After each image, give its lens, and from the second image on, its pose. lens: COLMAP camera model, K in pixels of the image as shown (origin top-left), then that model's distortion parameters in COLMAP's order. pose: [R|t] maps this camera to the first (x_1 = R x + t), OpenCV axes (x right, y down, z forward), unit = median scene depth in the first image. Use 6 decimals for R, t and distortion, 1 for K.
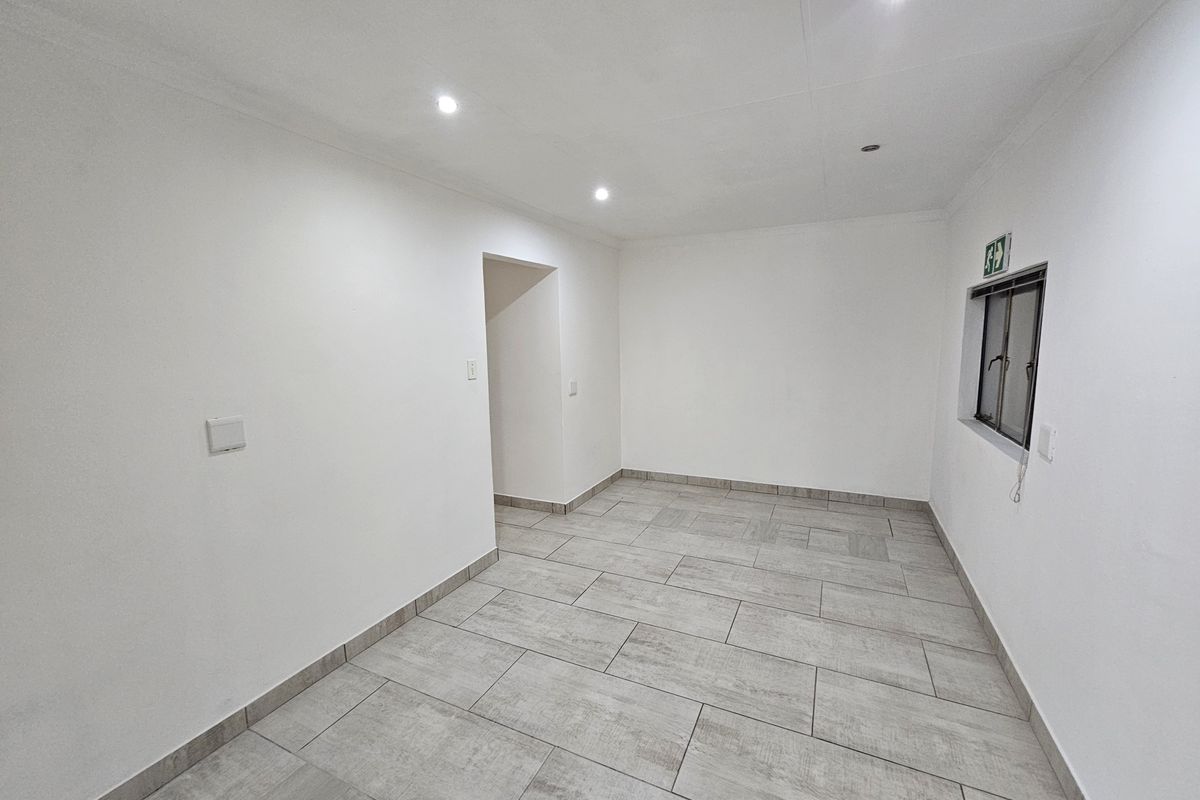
lens RADIAL K [[486.7, 0, 602.1], [0, 486.7, 401.3], [0, 0, 1]] dist [-0.003747, -0.000376]
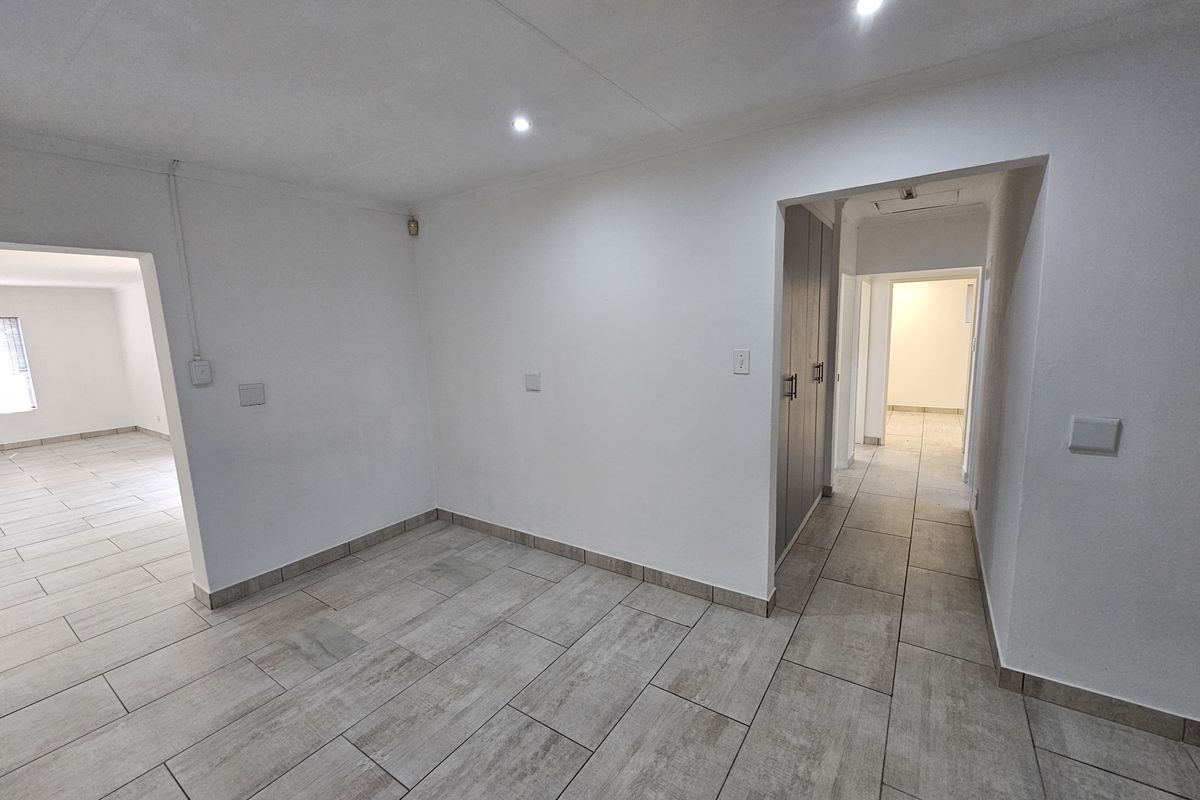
lens RADIAL K [[486.7, 0, 596.9], [0, 486.7, 403.3], [0, 0, 1]] dist [-0.003747, -0.000376]
pose [[-0.150706, 0.171558, -0.973579, 0.716616], [-0.095758, 0.977662, 0.187101, -0.161017], [0.983930, 0.121426, -0.130912, 1.144540]]
